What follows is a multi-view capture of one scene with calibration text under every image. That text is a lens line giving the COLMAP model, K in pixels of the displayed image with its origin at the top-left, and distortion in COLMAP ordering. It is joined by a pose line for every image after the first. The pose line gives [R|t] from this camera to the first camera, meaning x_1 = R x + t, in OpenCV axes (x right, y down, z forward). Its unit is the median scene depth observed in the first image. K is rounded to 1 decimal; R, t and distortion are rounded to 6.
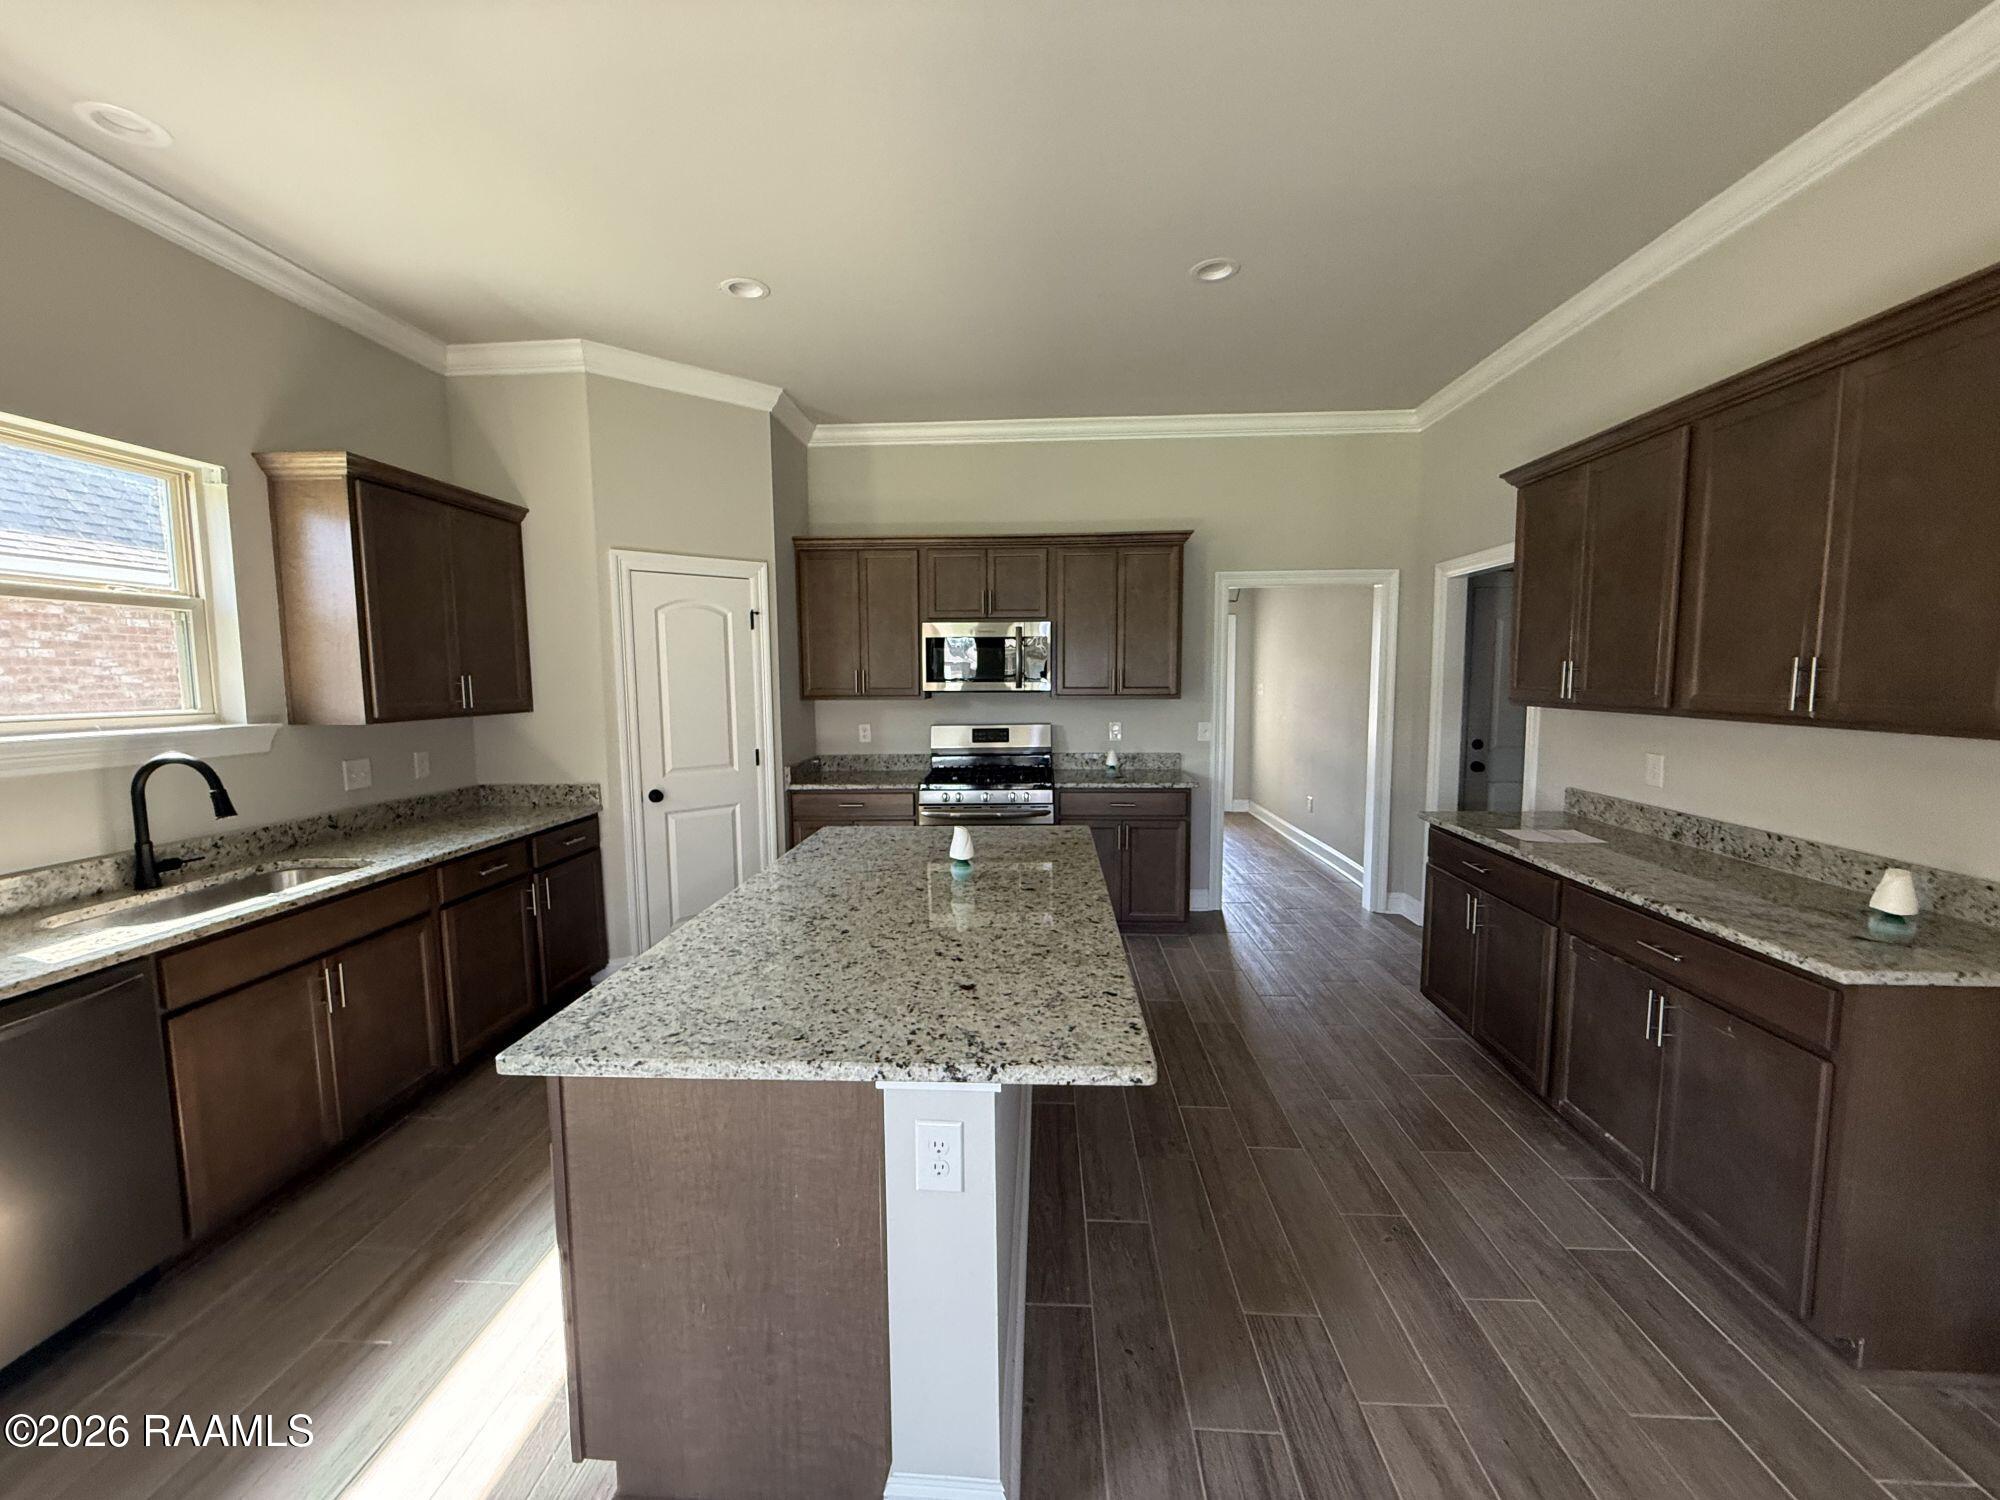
lens RADIAL K [[805.8, 0, 955.9], [0, 805.8, 754.2], [0, 0, 1]] dist [-0.024266, 0.000059]
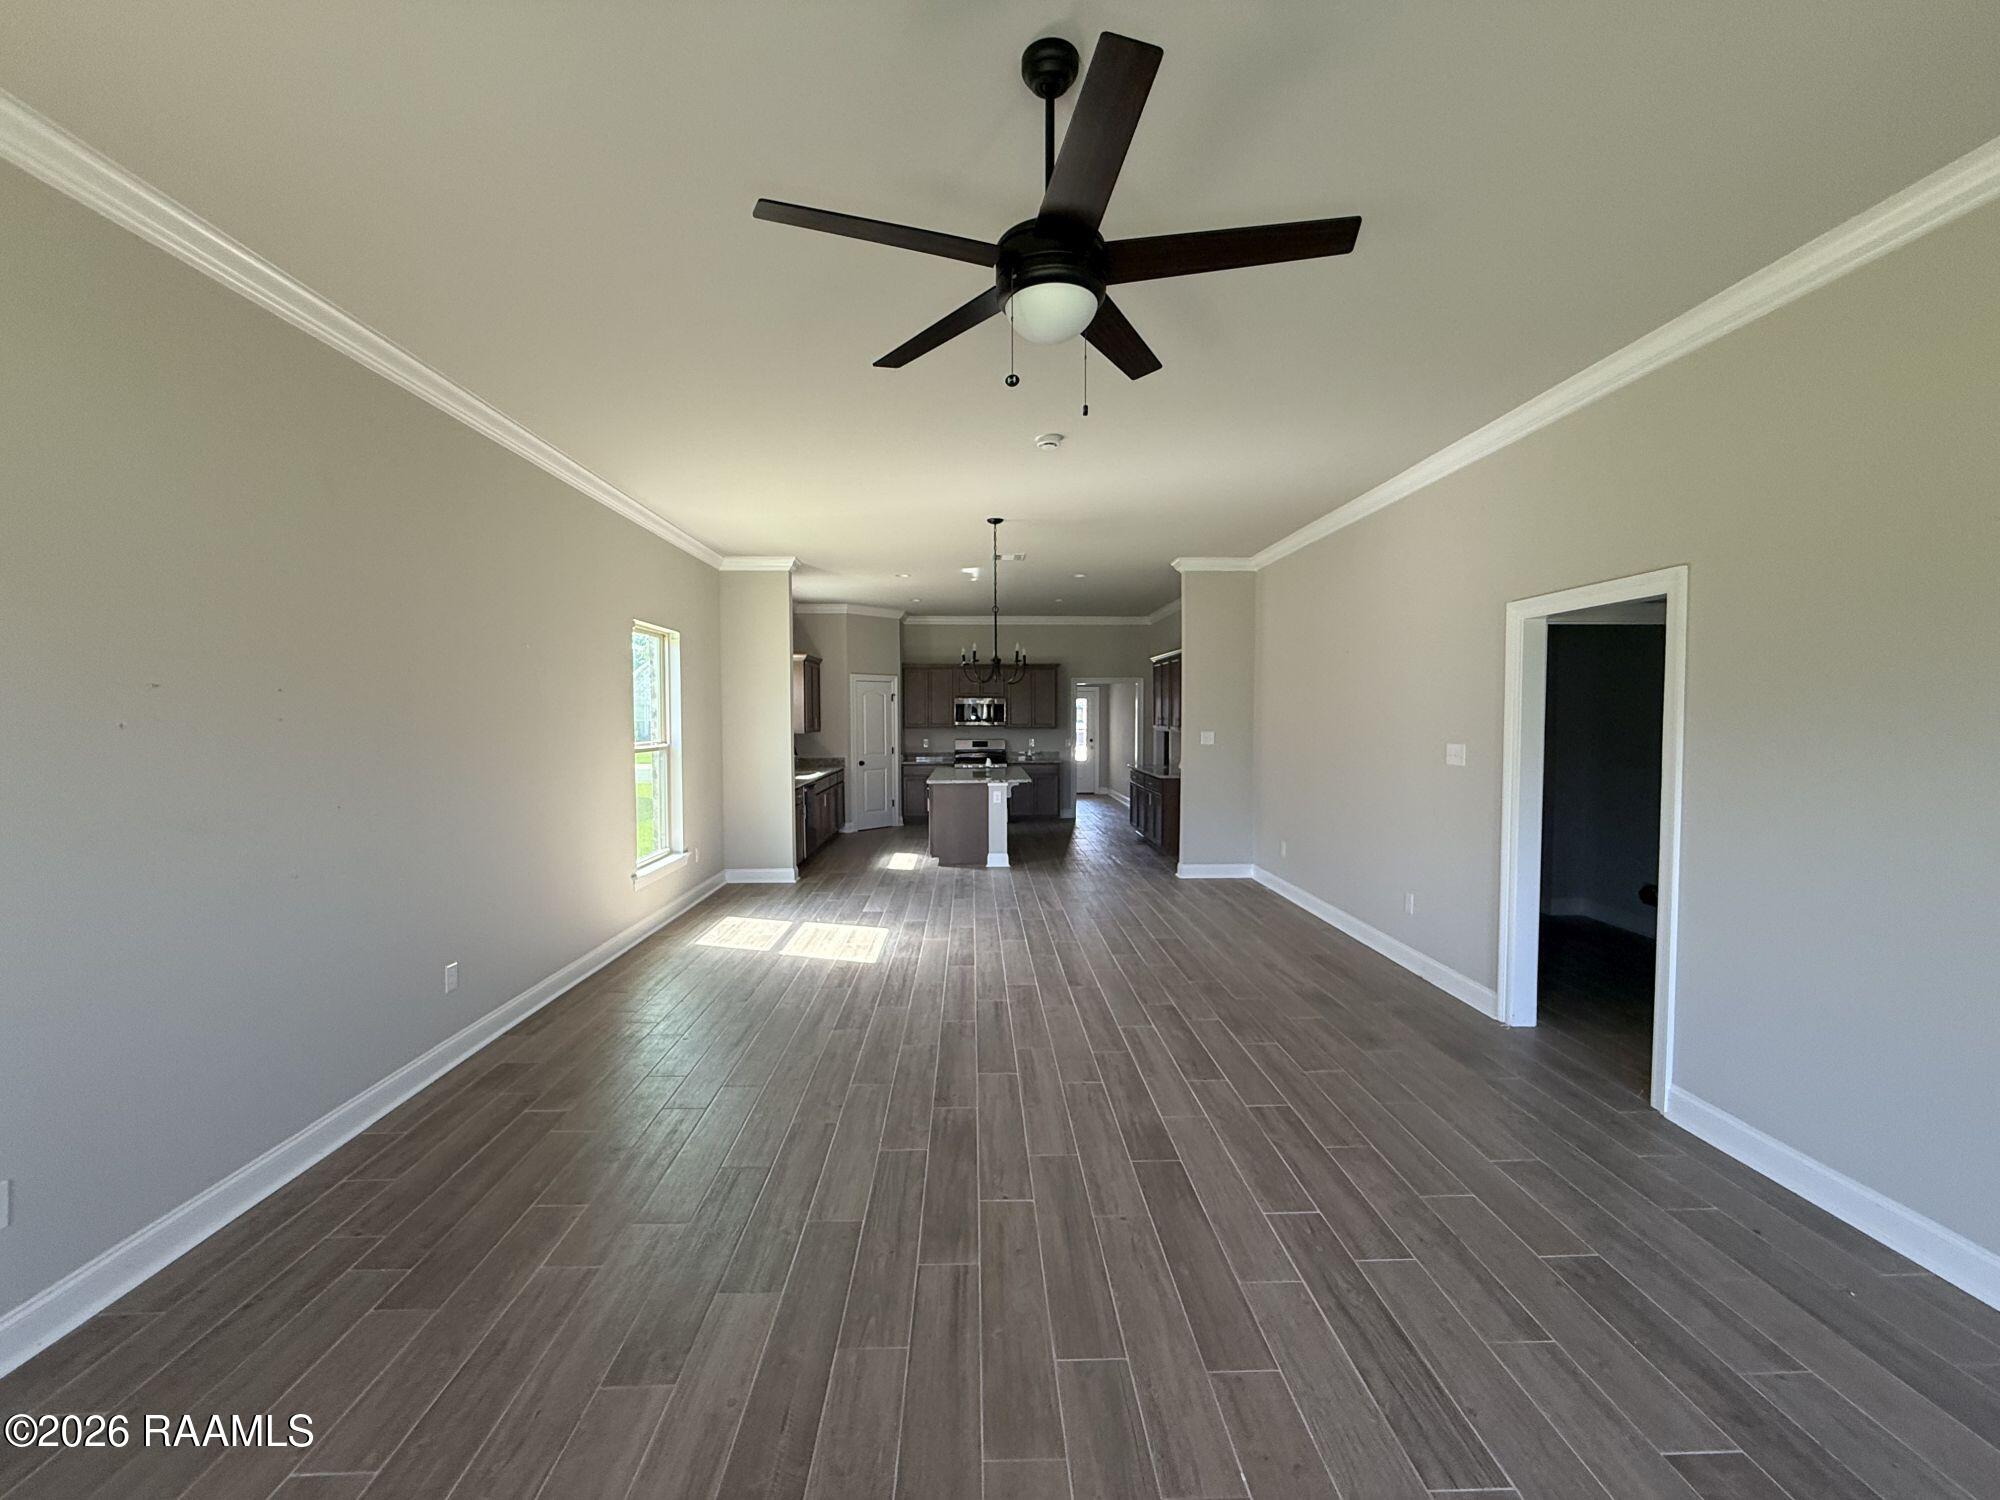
lens RADIAL K [[804.9, 0, 1000.0], [0, 804.9, 750.0], [0, 0, 1]] dist [-0.000689, -0.000001]
pose [[0.991541, 0.003158, 0.129754, -0.248701], [0.004507, 0.998264, -0.058734, 0.158063], [-0.129714, 0.058822, 0.989805, -1.620783]]
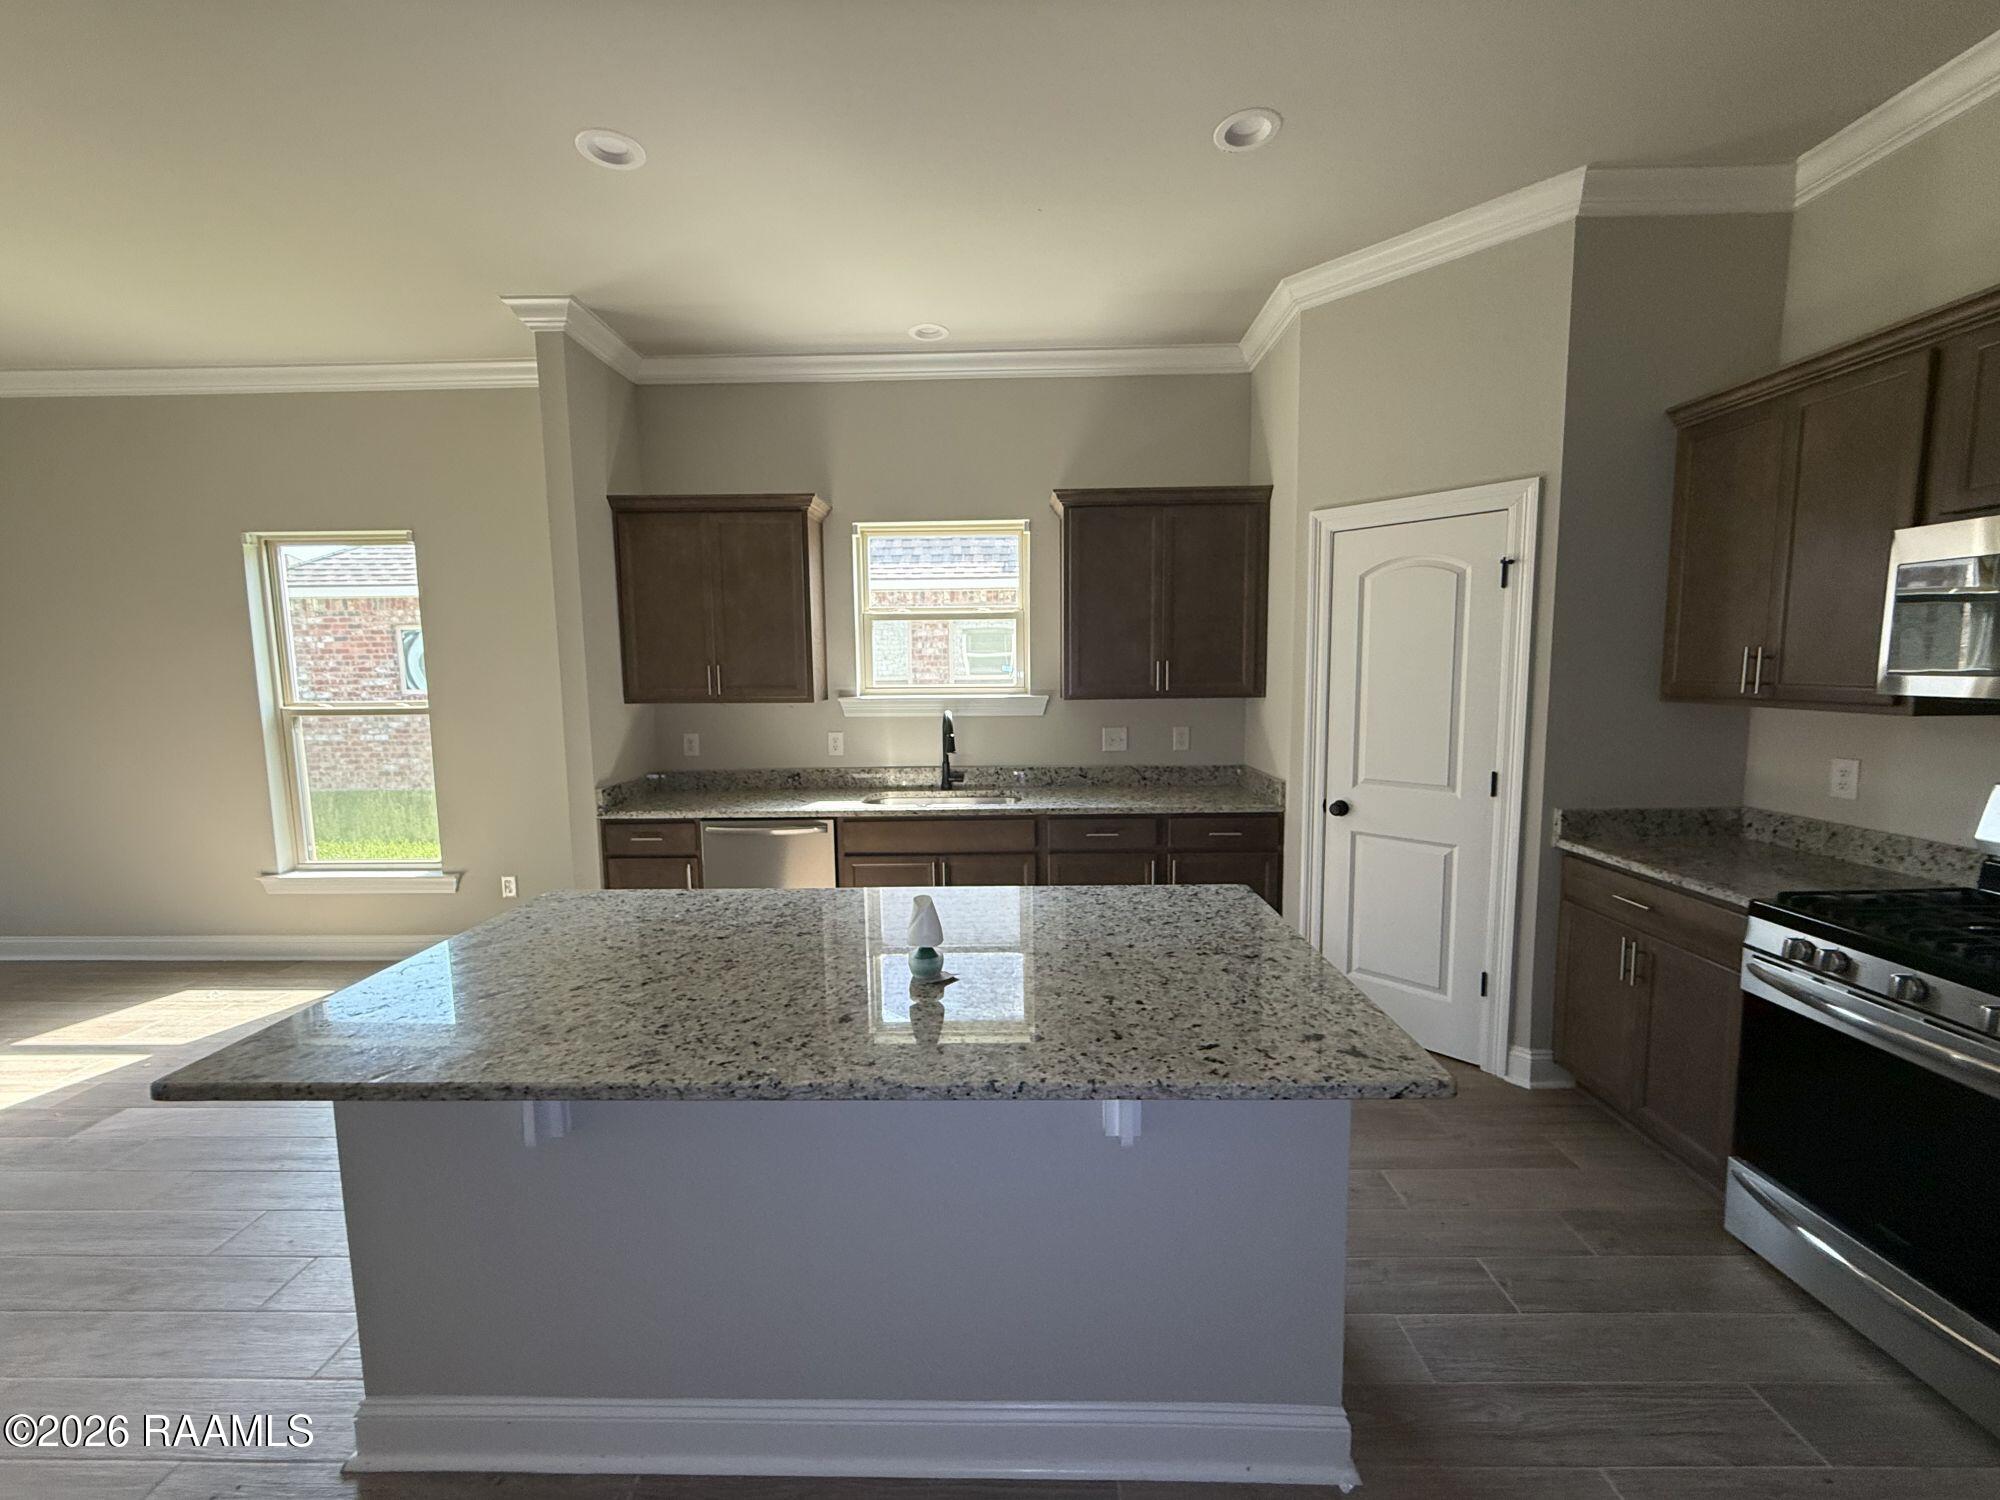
lens RADIAL K [[776.0, 0, 1000.0], [0, 776.0, 750.0], [0, 0, 1]] dist [-0.002489, -0.000281]
pose [[0.073107, 0.116302, -0.990520, 0.352566], [-0.083902, 0.990374, 0.110093, -0.060588], [0.993789, 0.075058, 0.082162, 0.553882]]
